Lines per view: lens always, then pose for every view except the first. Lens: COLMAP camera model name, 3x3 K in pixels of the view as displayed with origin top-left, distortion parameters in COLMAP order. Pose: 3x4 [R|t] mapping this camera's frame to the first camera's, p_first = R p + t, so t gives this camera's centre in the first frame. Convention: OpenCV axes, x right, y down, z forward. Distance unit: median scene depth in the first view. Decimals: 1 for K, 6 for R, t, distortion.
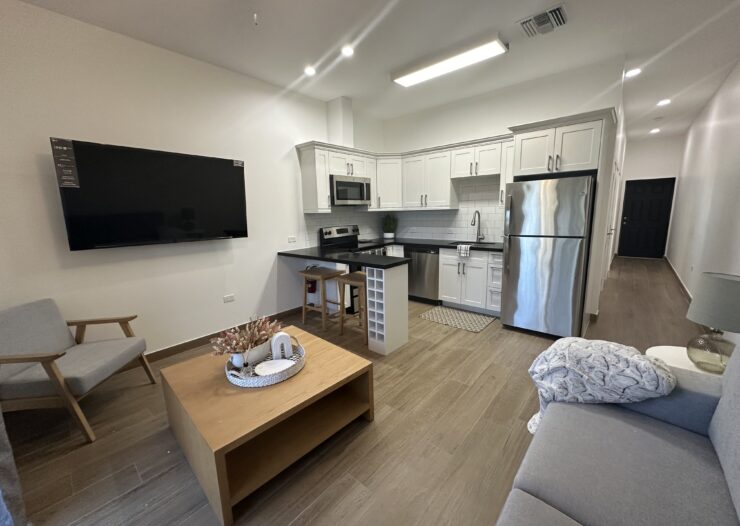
lens RADIAL K [[290.8, 0, 370.0], [0, 290.8, 263.0], [0, 0, 1]] dist [0.000713, 0.000080]
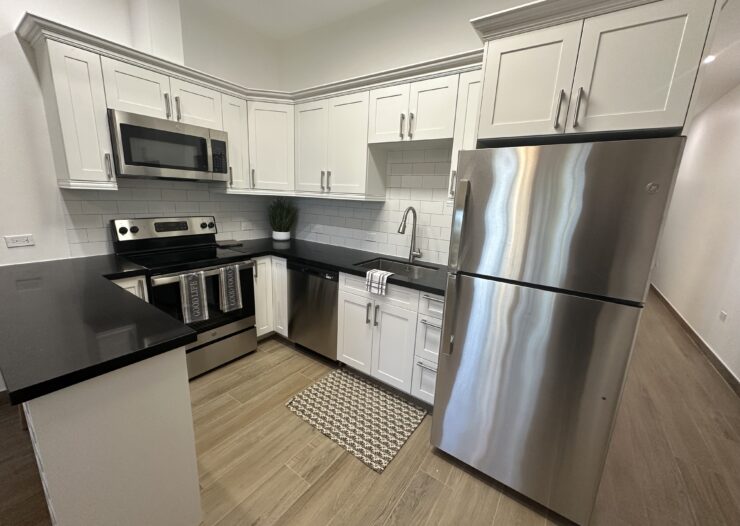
lens RADIAL K [[295.3, 0, 370.0], [0, 295.3, 263.0], [0, 0, 1]] dist [-0.000158, -0.000008]
pose [[0.991964, 0.047720, 0.117178, 0.227650], [-0.053761, 0.997354, 0.048946, -0.095800], [-0.114532, -0.054852, 0.991904, 0.439899]]
